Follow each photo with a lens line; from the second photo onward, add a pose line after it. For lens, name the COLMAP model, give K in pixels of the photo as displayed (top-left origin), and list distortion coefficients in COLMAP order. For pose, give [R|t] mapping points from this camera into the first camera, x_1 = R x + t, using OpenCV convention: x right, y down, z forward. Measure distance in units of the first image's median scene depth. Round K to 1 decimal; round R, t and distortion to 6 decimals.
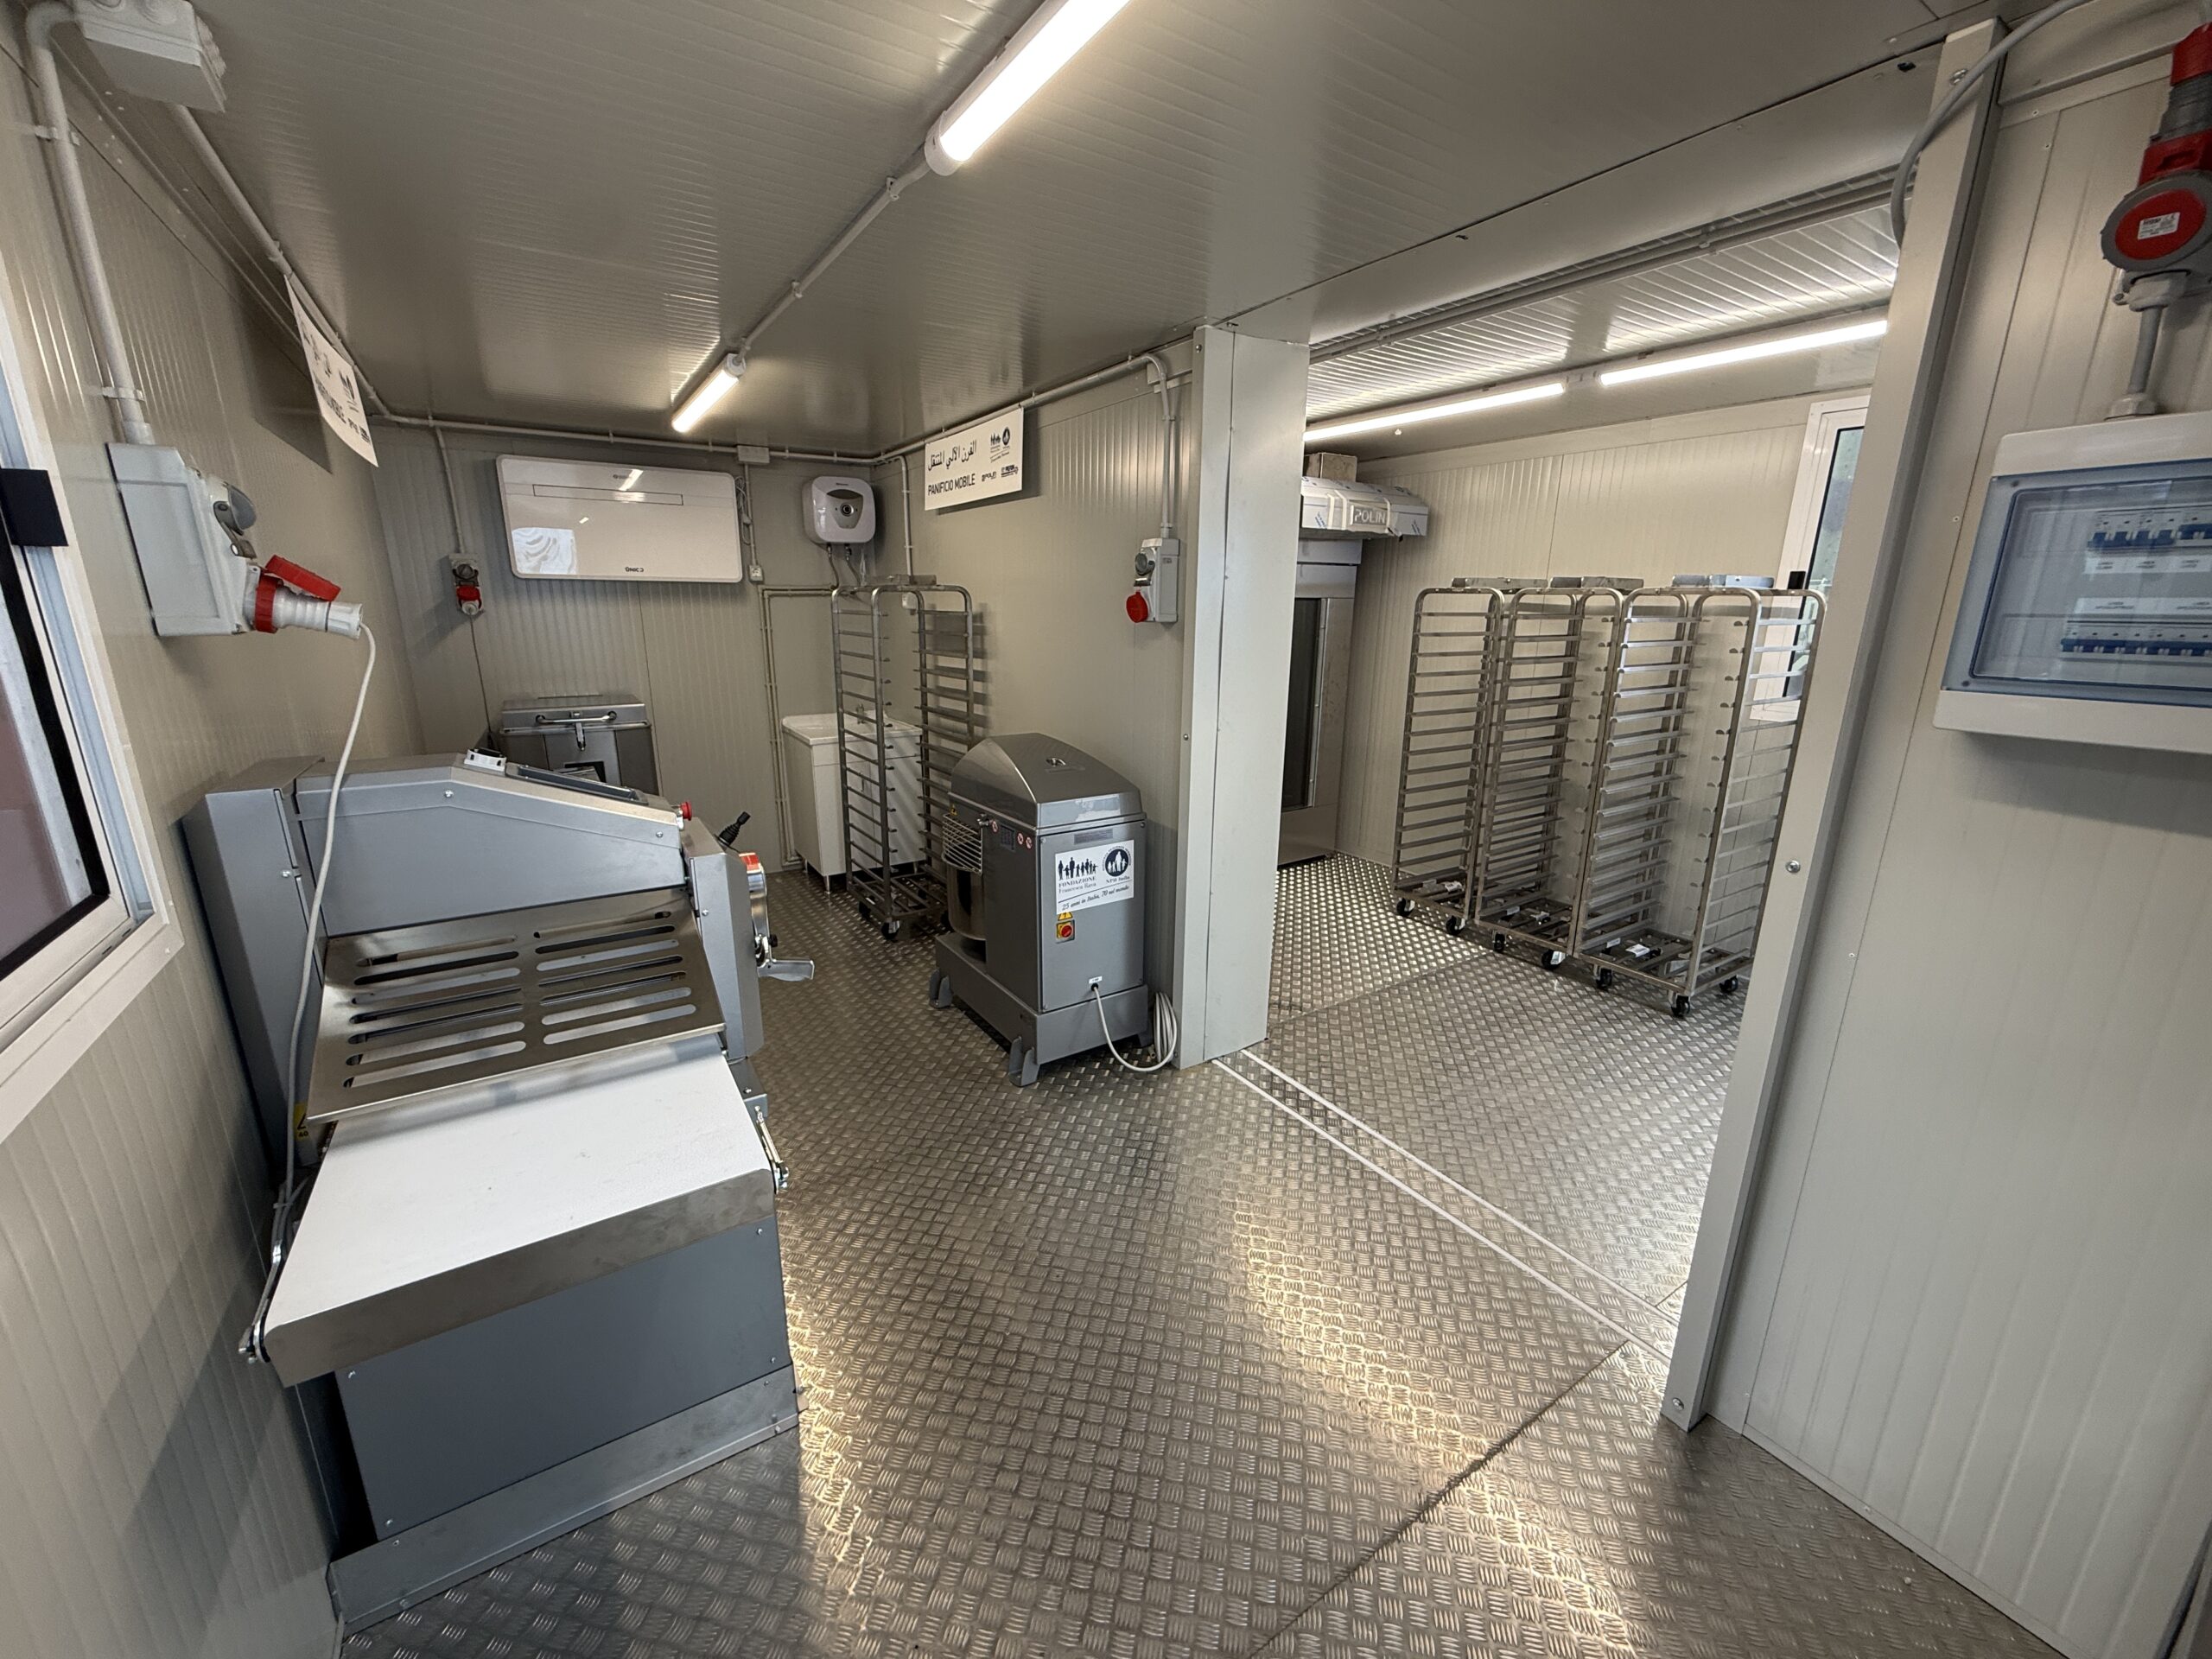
lens RADIAL K [[885.5, 0, 1110.0], [0, 885.5, 834.7], [0, 0, 1]] dist [-0.002479, -0.000092]
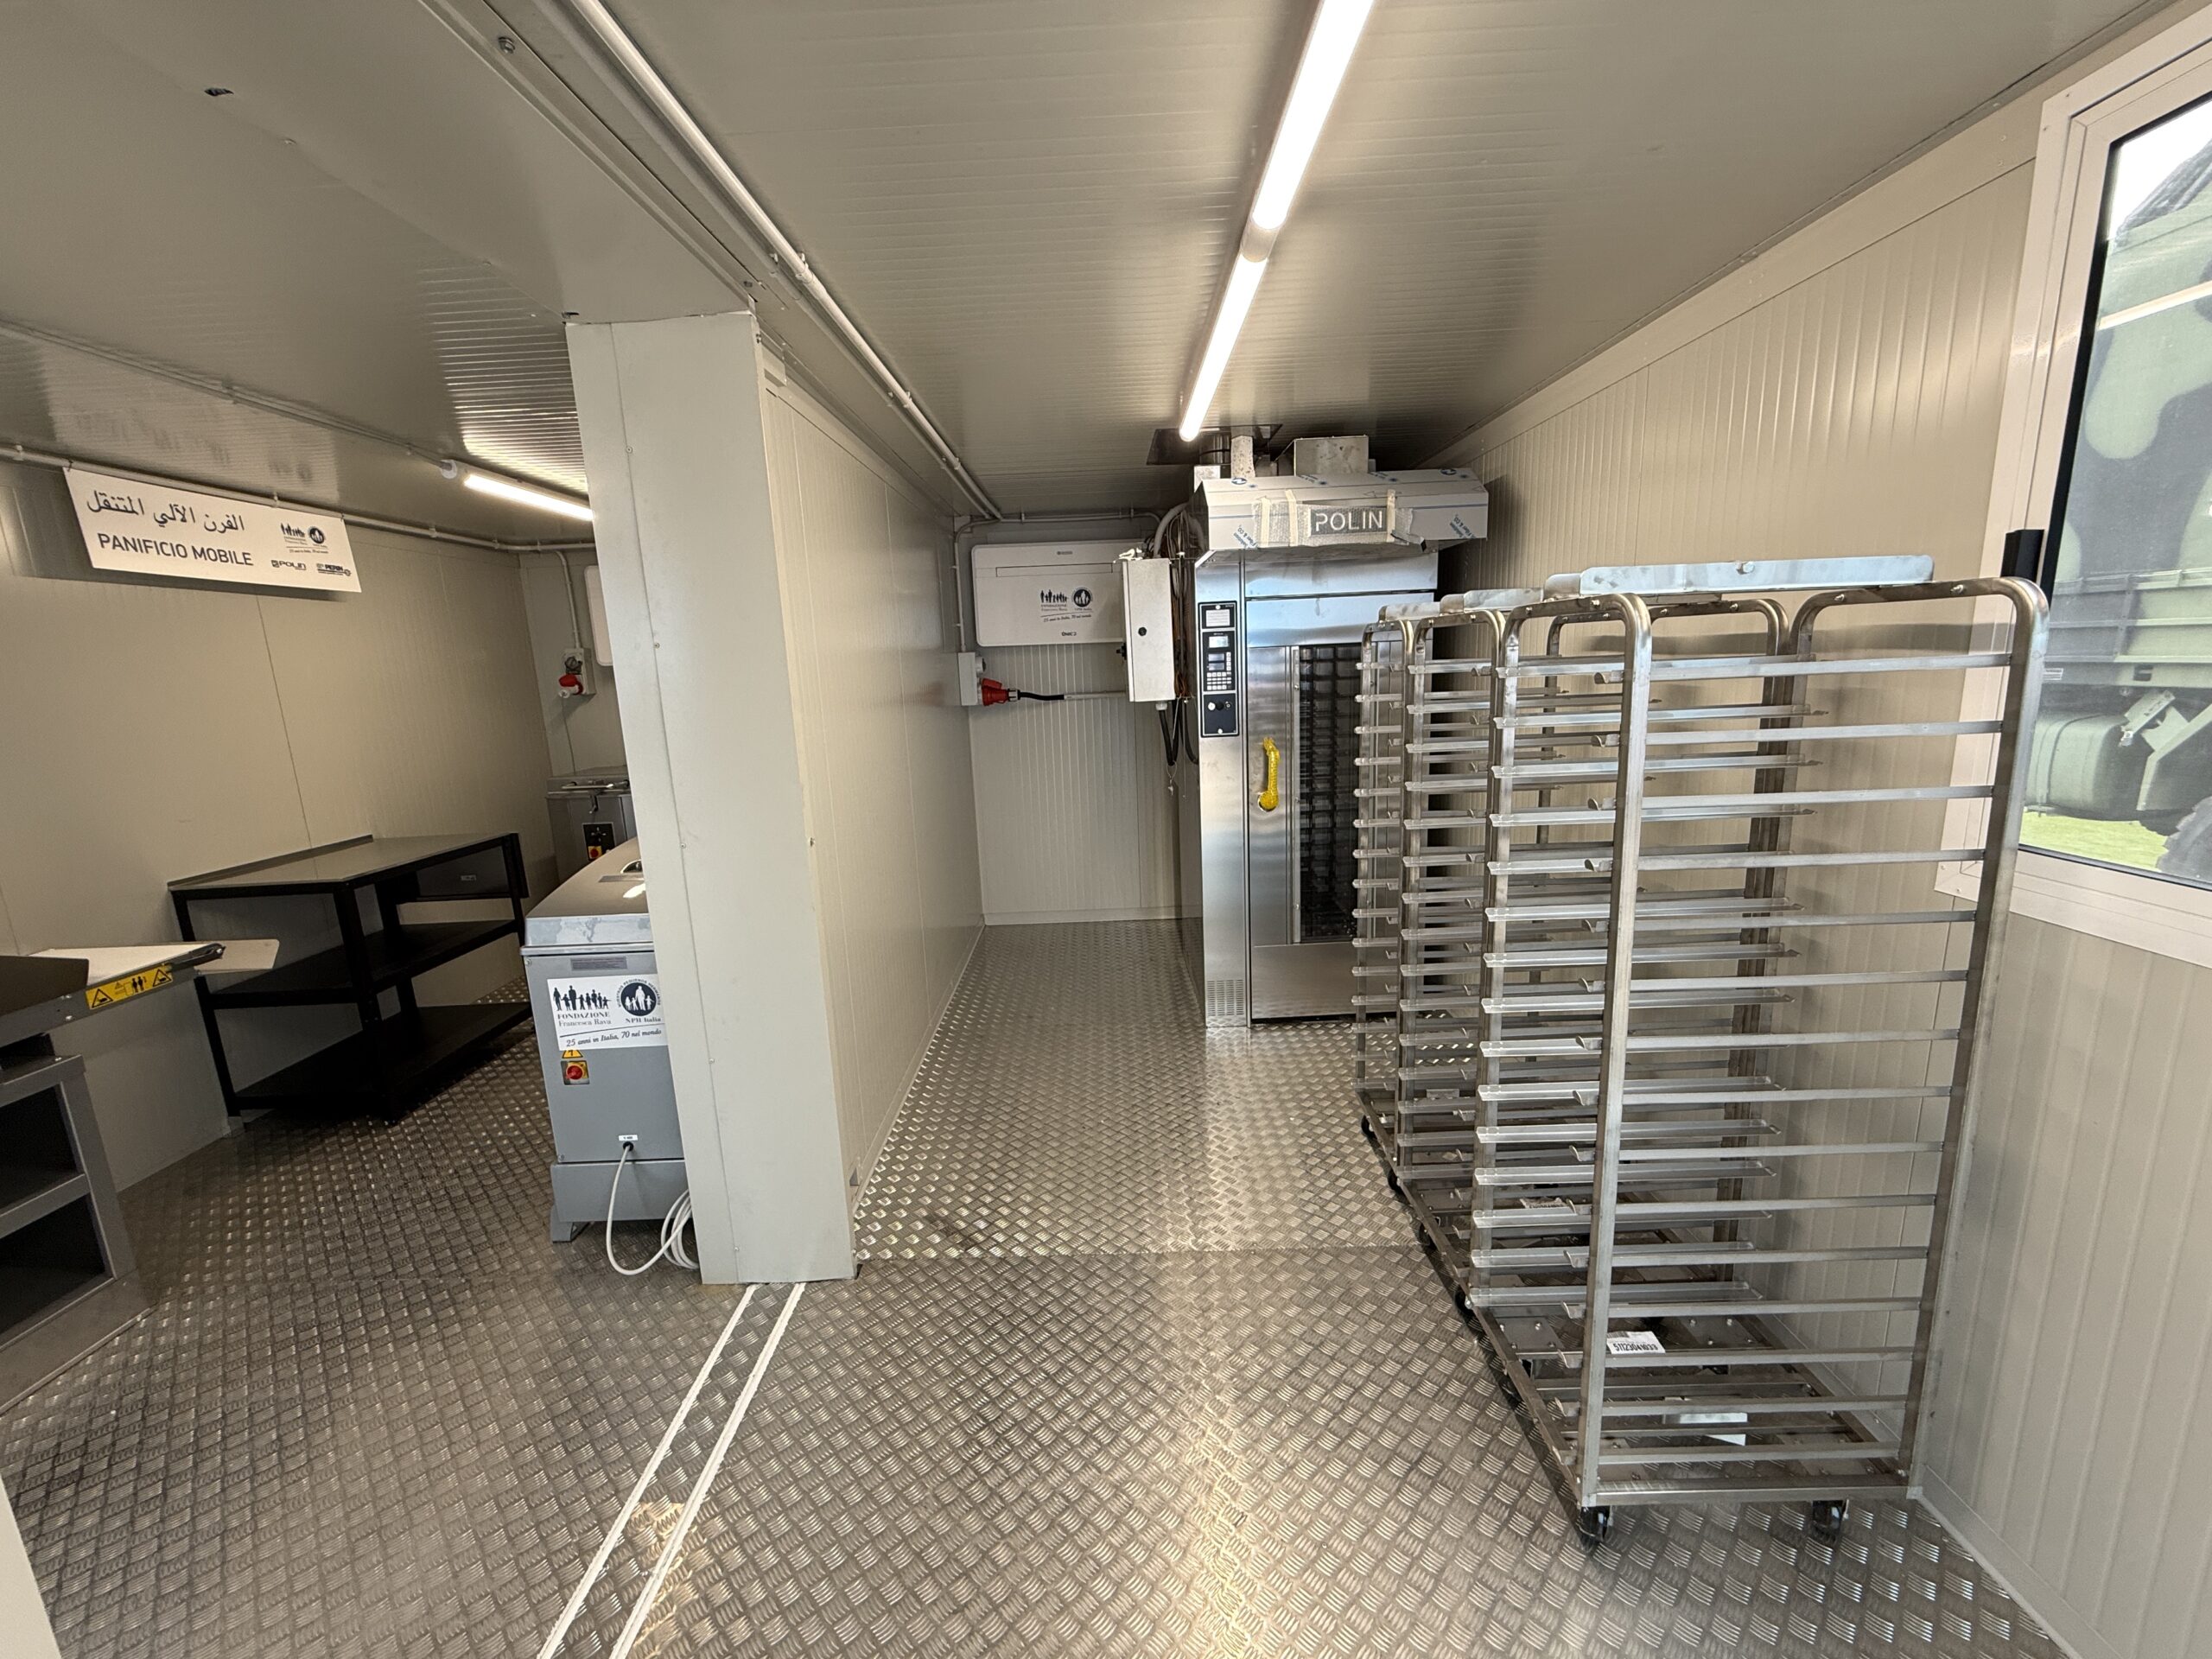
lens RADIAL K [[885.5, 0, 1101.8], [0, 885.5, 828.6], [0, 0, 1]] dist [-0.002479, -0.000092]
pose [[0.831193, 0.062809, -0.552425, 0.786833], [-0.096406, 0.994829, -0.031946, -0.136524], [0.547562, 0.079810, 0.832950, 0.548058]]
